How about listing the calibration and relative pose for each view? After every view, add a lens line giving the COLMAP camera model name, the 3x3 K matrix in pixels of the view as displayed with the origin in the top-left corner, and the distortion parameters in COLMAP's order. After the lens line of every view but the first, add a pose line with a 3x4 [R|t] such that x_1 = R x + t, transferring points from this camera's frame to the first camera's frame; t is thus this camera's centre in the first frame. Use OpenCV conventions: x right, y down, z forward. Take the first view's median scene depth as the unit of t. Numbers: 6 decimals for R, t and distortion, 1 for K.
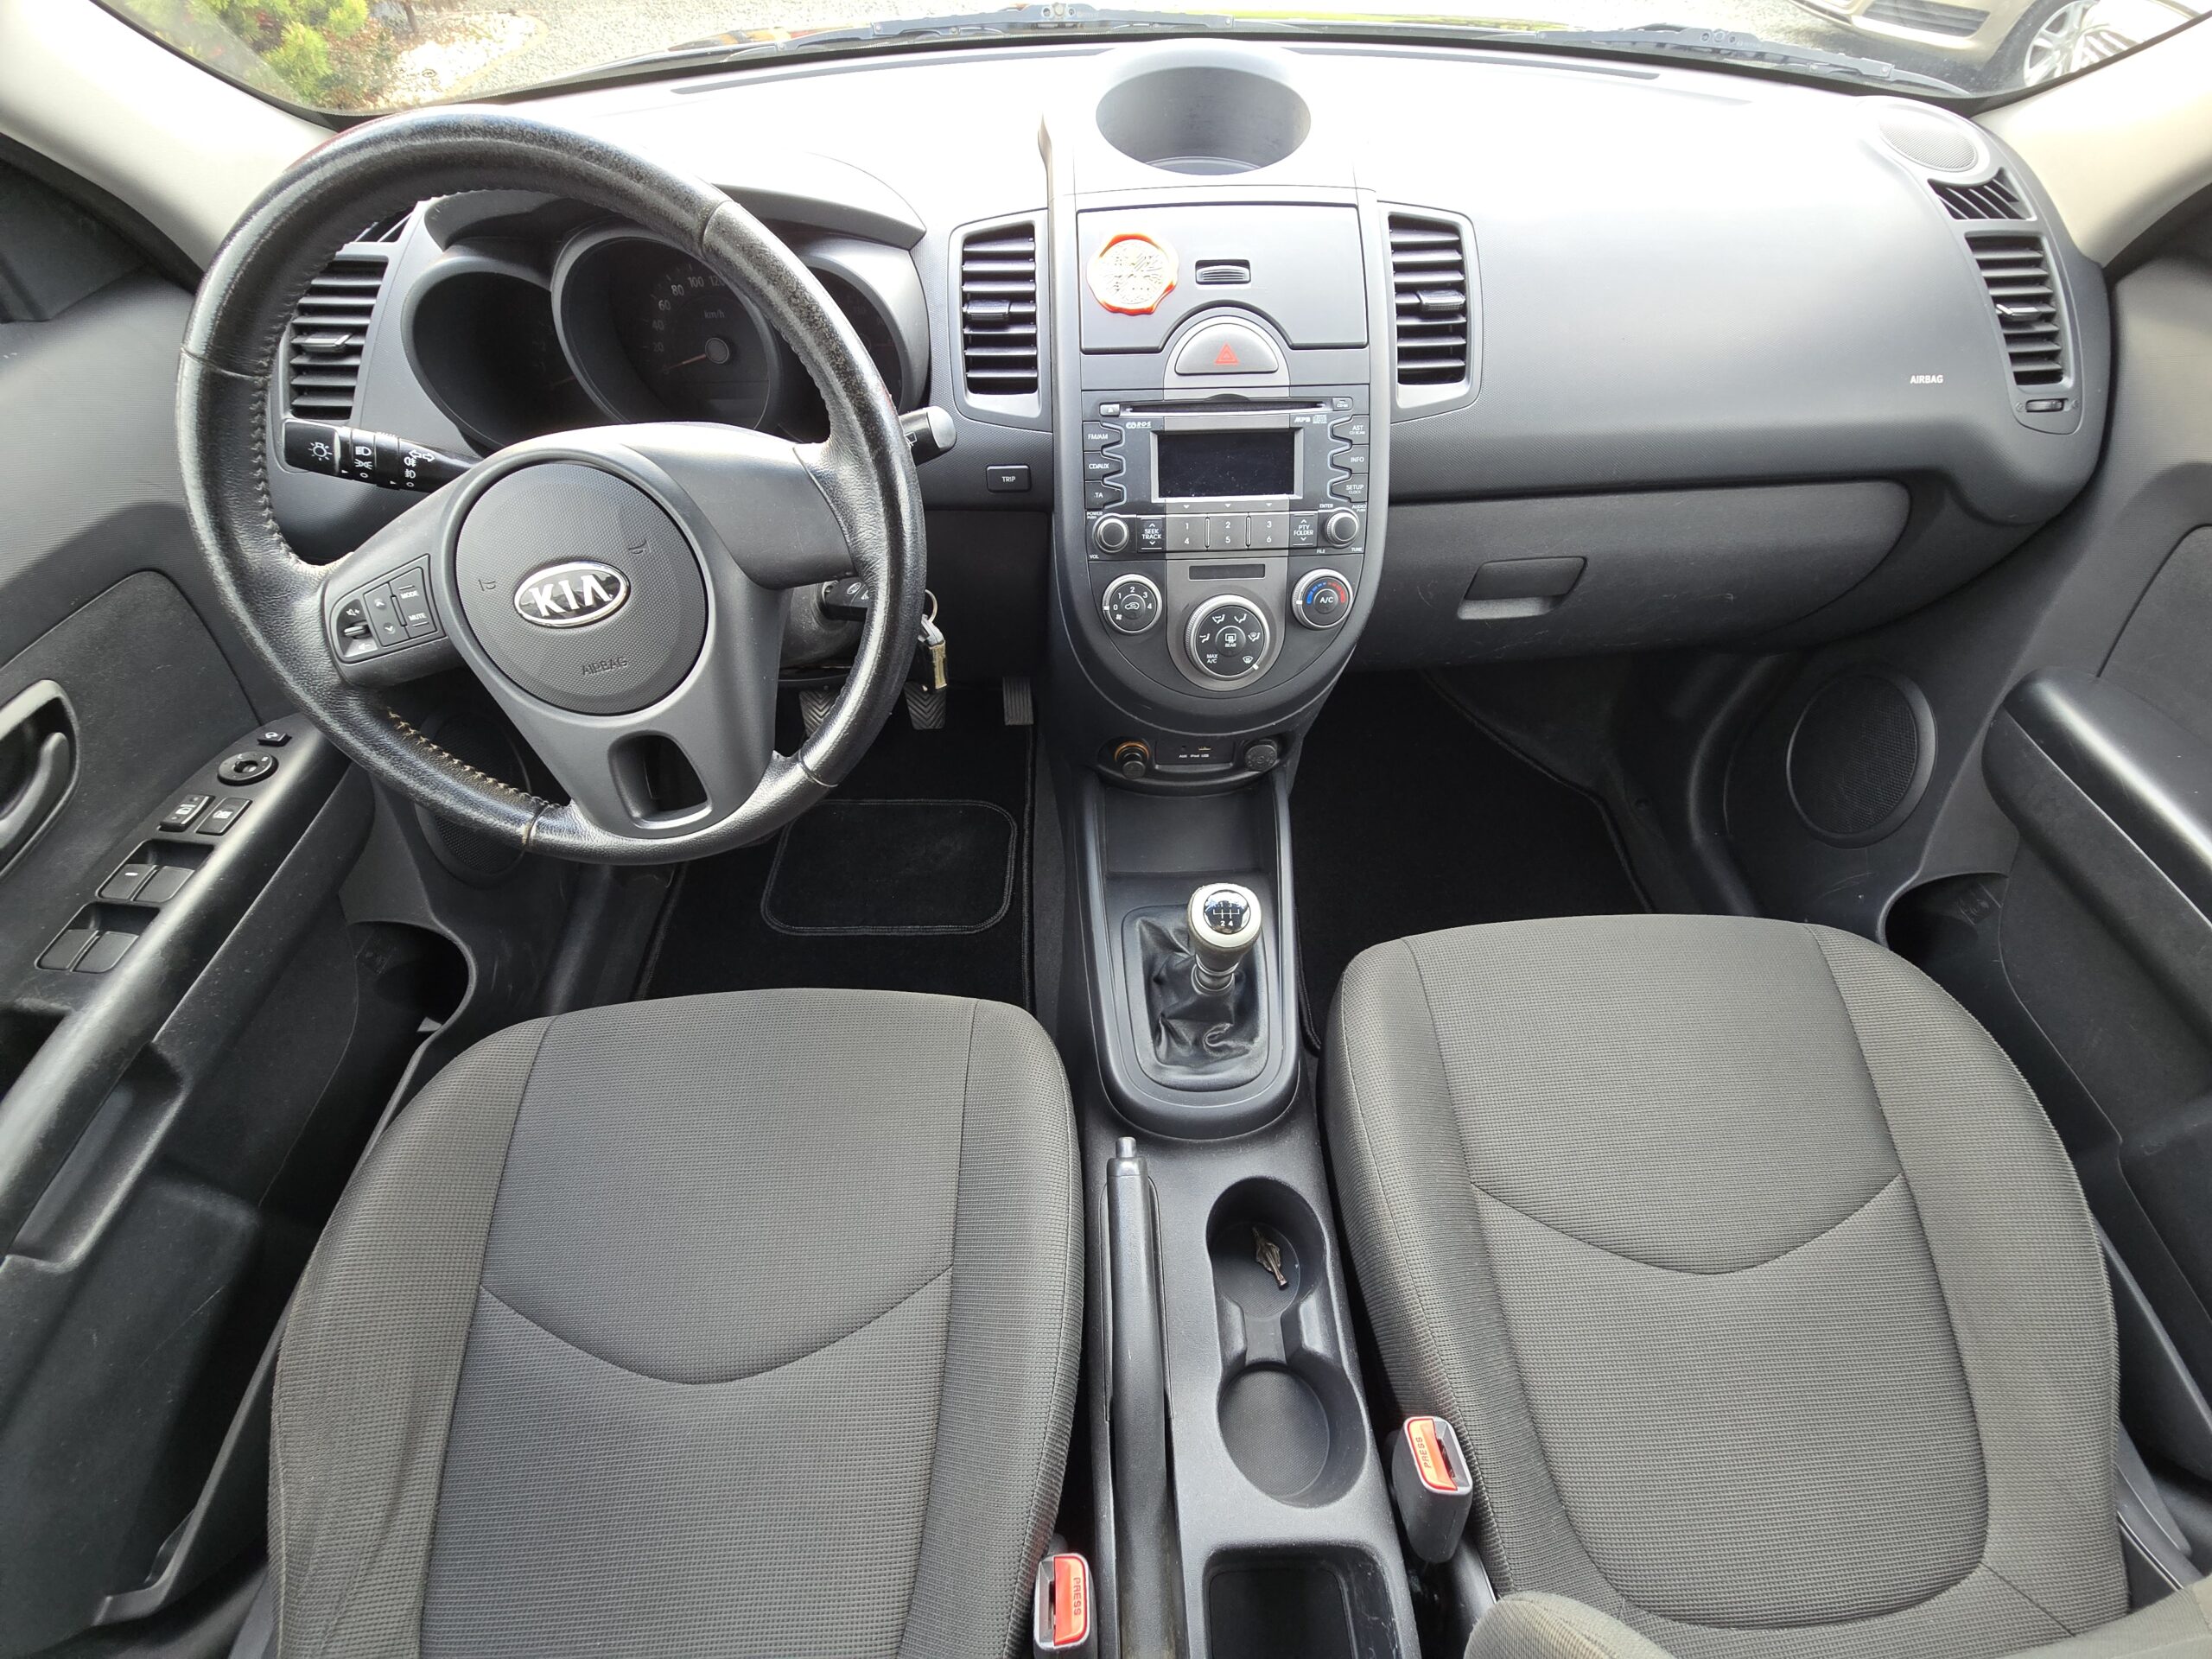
lens RADIAL K [[891.5, 0, 1104.3], [0, 891.5, 837.7], [0, 0, 1]] dist [-0.001155, 0.000175]
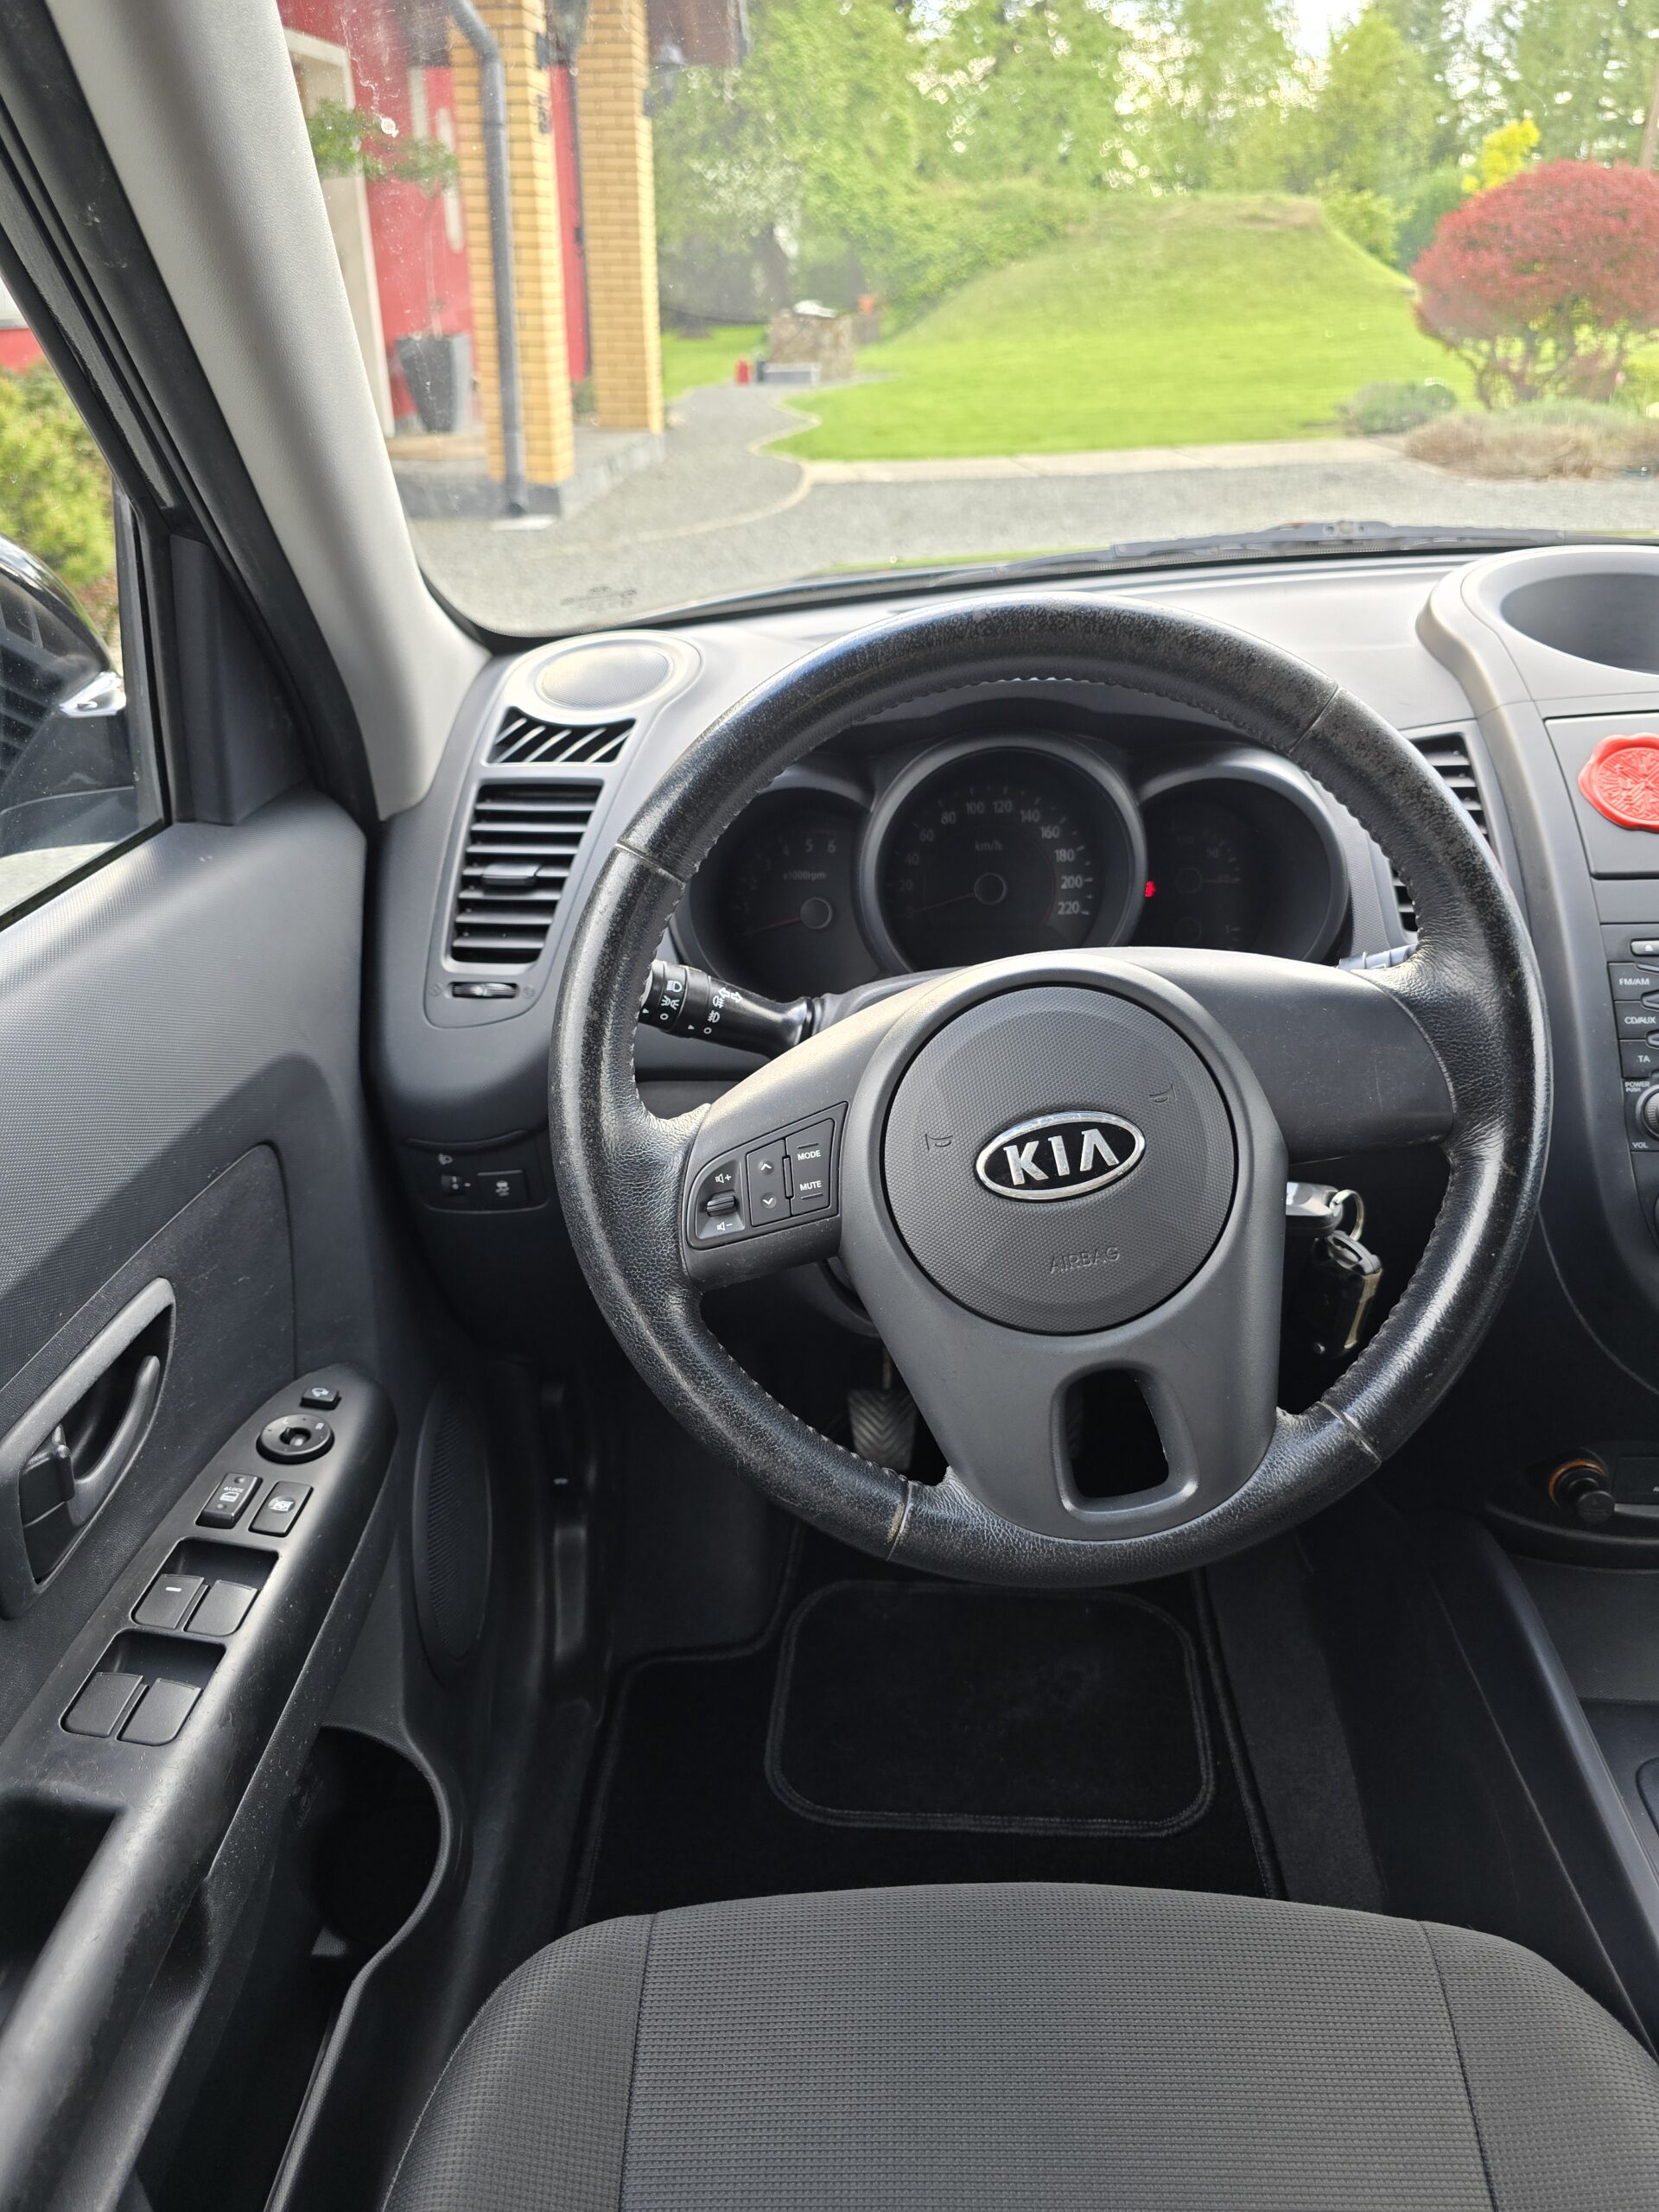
lens RADIAL K [[1488.9, 0, 836.1], [0, 1488.9, 1114.4], [0, 0, 1]] dist [0.045820, -0.049545]
pose [[0.997267, 0.010793, -0.073088, -0.518440], [-0.038445, 0.920595, -0.388621, 0.118613], [0.063090, 0.390369, 0.918494, -0.070531]]
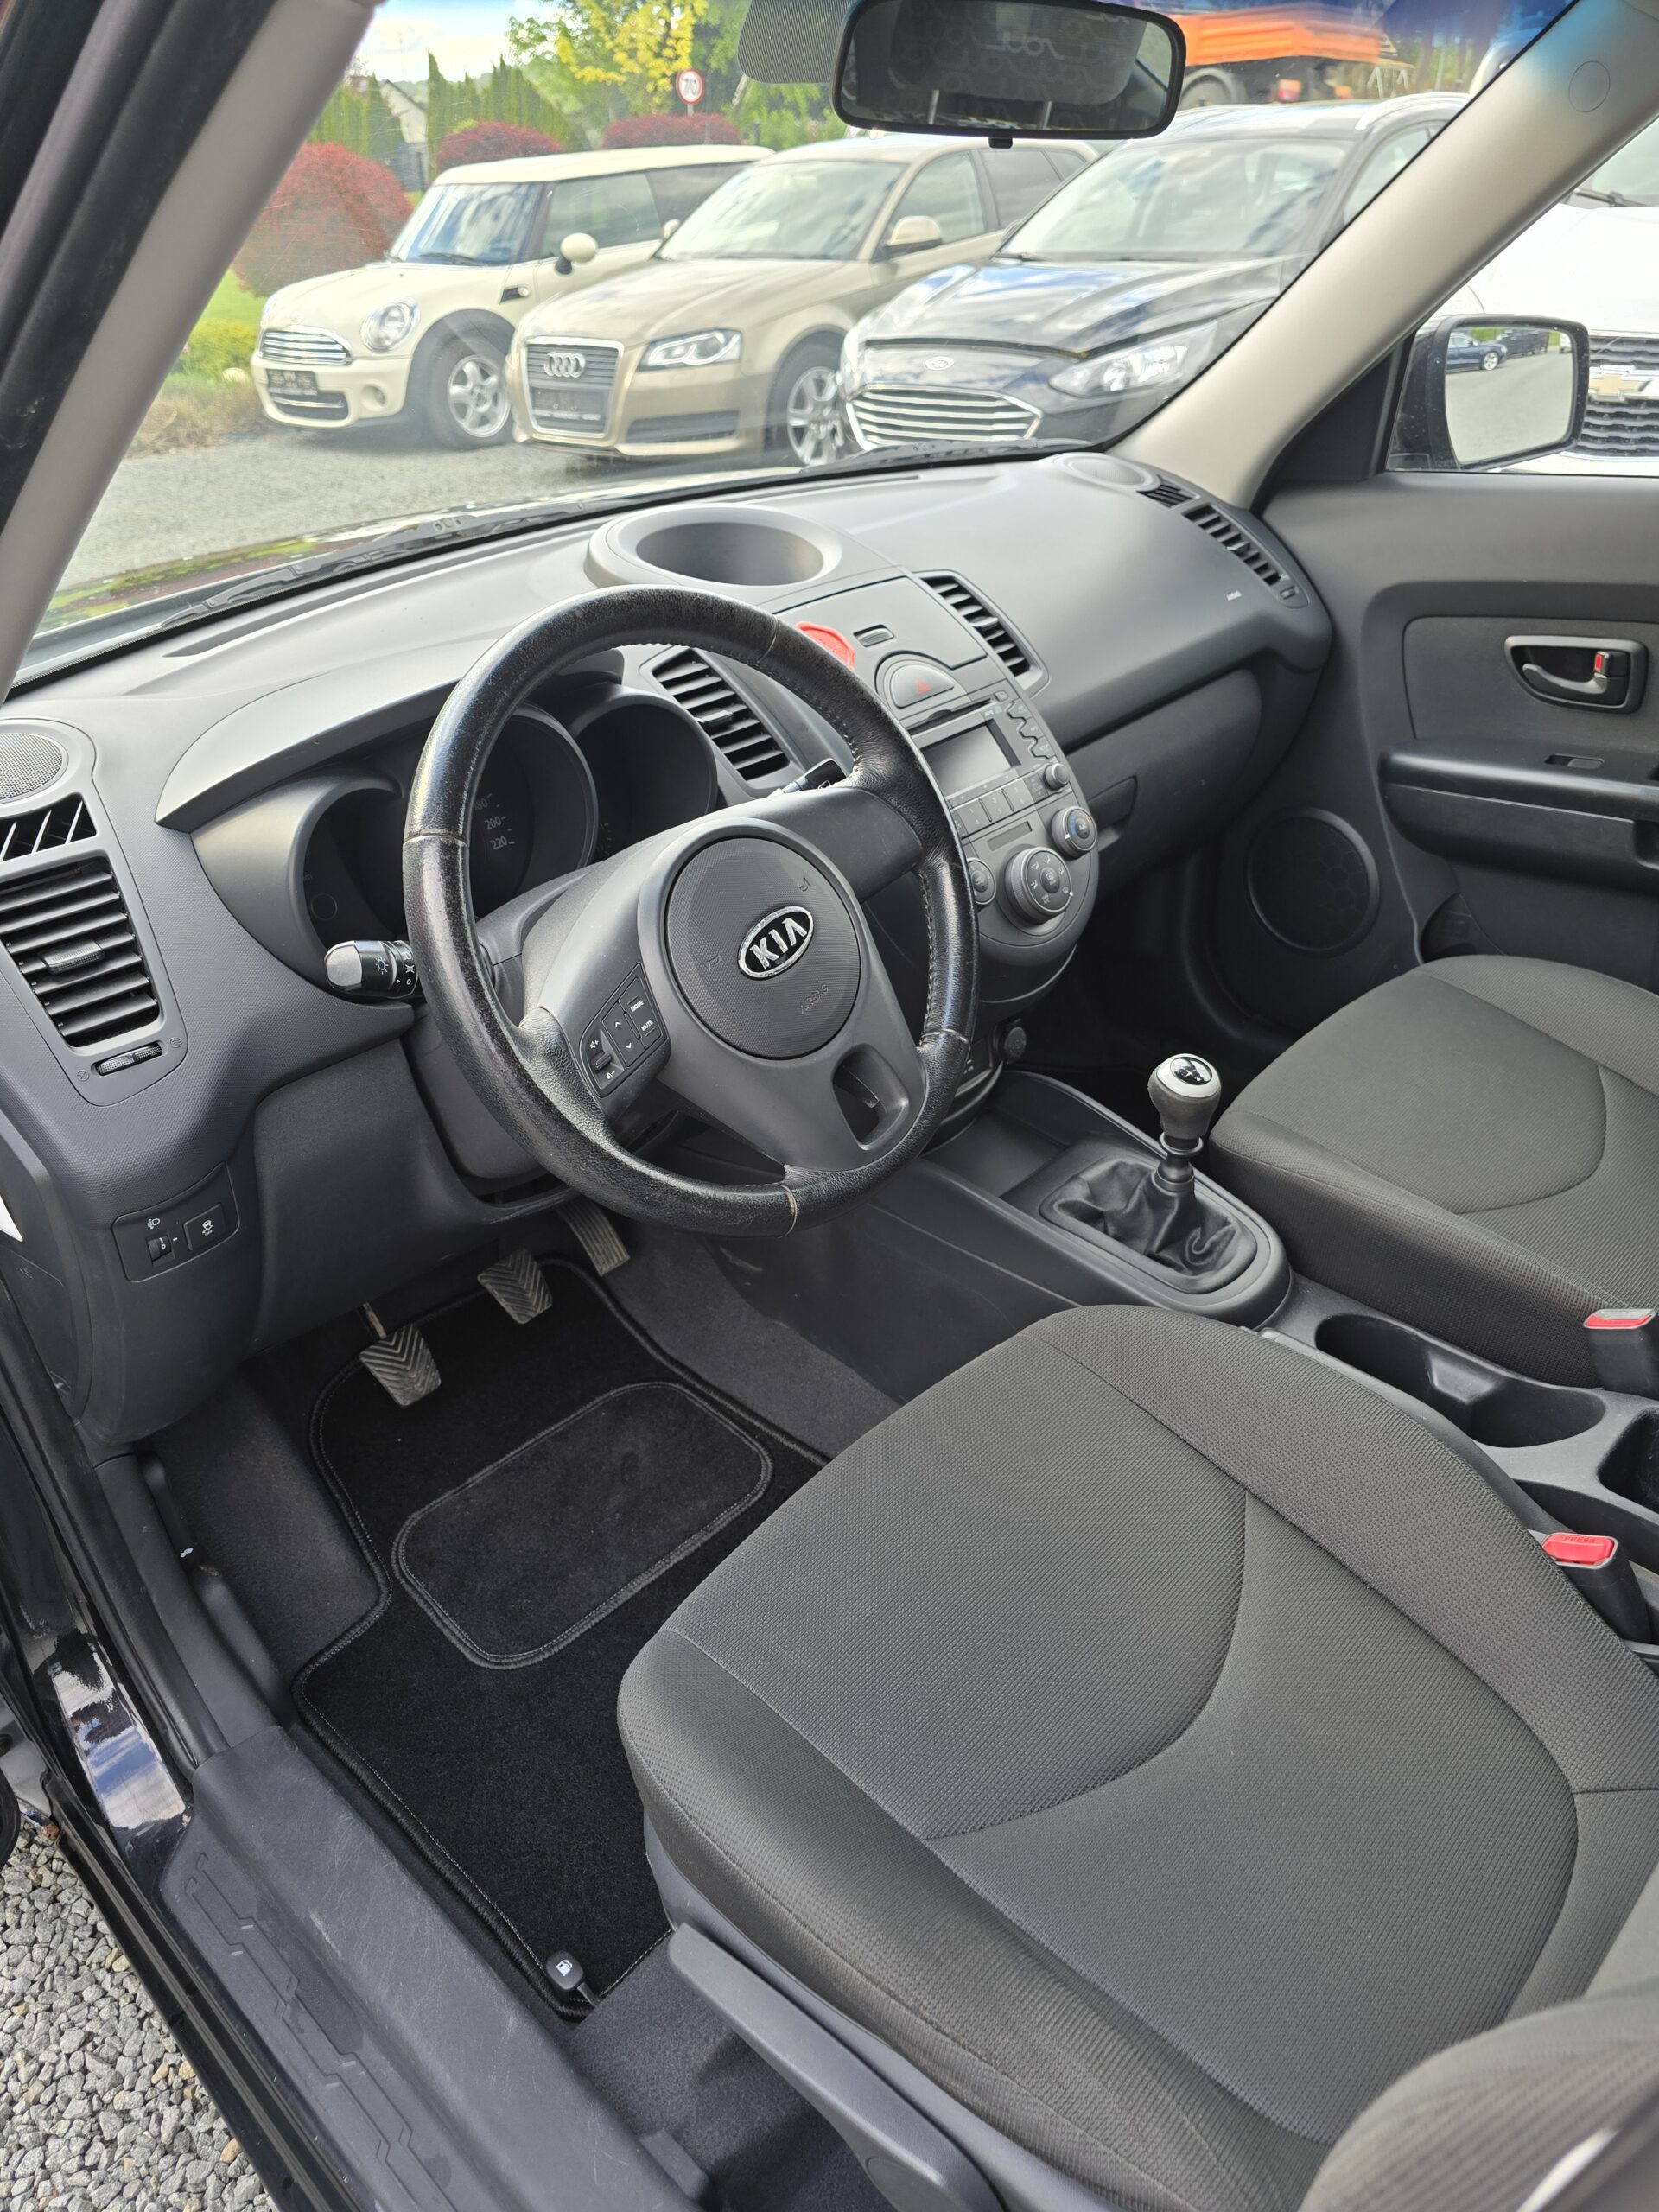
lens RADIAL K [[1488.9, 0, 836.1], [0, 1488.9, 1114.4], [0, 0, 1]] dist [0.045820, -0.049545]
pose [[0.713741, -0.396457, 0.577404, -1.260842], [0.578800, 0.798085, -0.167486, 0.179148], [-0.394417, 0.453743, 0.799095, -0.282352]]
